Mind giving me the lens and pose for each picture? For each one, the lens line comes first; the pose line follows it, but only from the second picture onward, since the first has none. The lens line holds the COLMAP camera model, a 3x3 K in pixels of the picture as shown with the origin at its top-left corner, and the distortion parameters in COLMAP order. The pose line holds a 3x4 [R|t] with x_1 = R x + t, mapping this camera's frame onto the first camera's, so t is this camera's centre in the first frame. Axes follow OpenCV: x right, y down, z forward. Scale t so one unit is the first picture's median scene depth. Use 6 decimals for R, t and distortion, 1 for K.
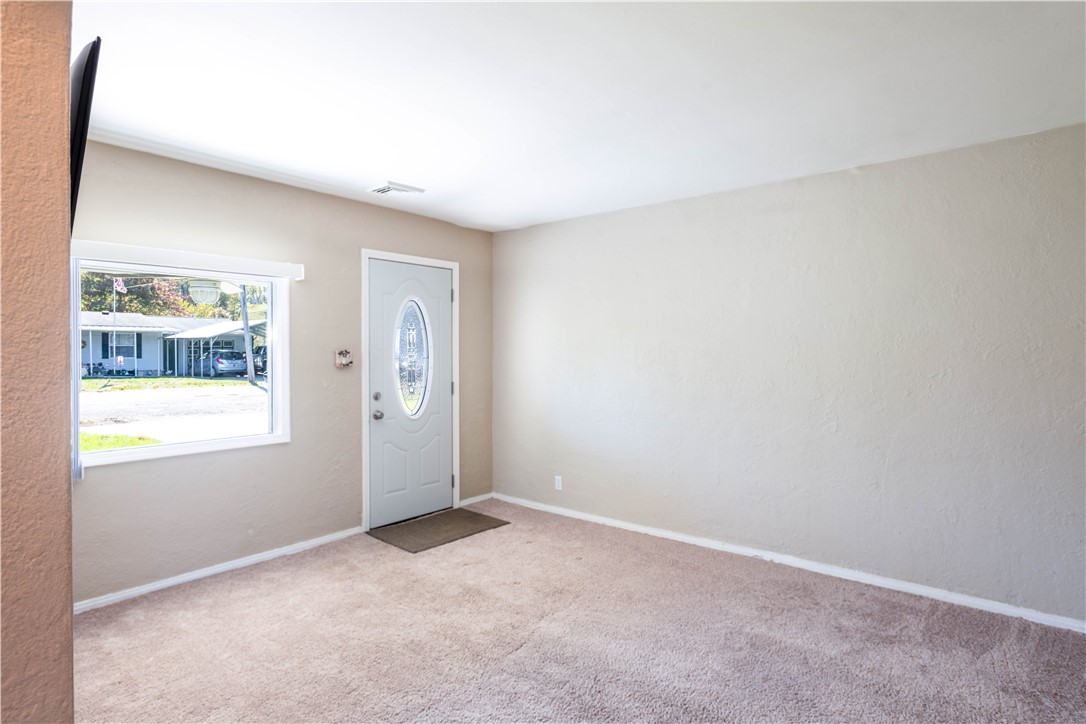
lens RADIAL K [[622.6, 0, 541.2], [0, 622.6, 347.7], [0, 0, 1]] dist [-0.000906, -0.000507]
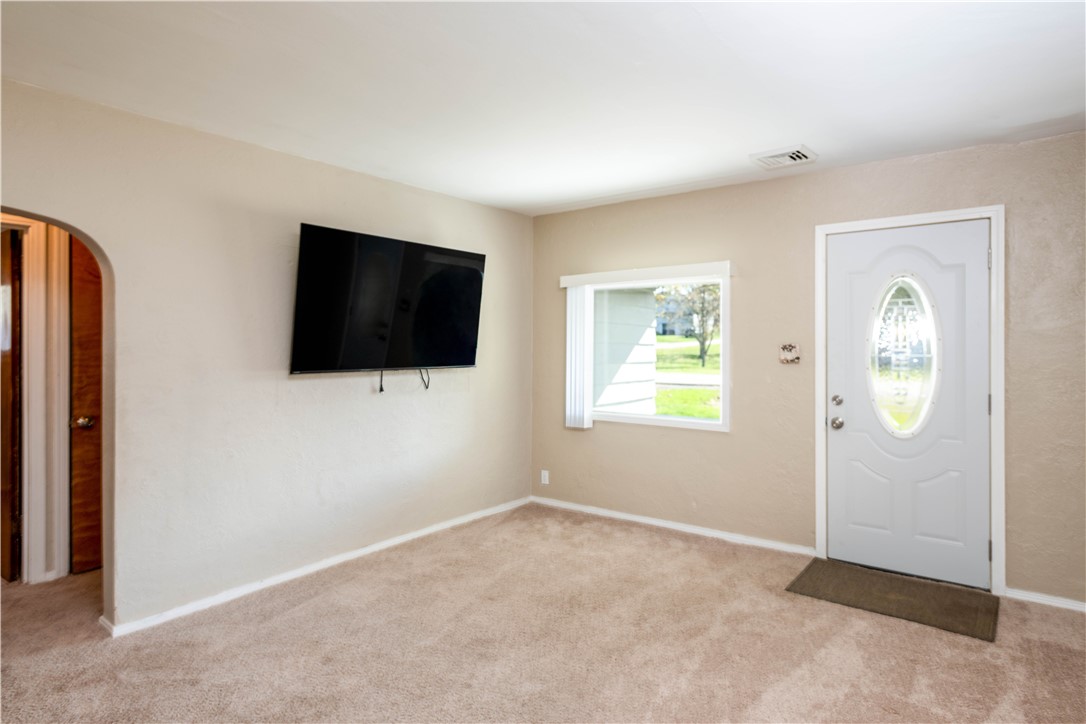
lens RADIAL K [[622.6, 0, 541.2], [0, 622.6, 347.7], [0, 0, 1]] dist [-0.000906, -0.000507]
pose [[-0.008547, 0.000498, -0.999963, 0.577697], [0.001358, 0.999999, 0.000486, 0.007576], [0.999963, -0.001354, -0.008548, 0.631389]]
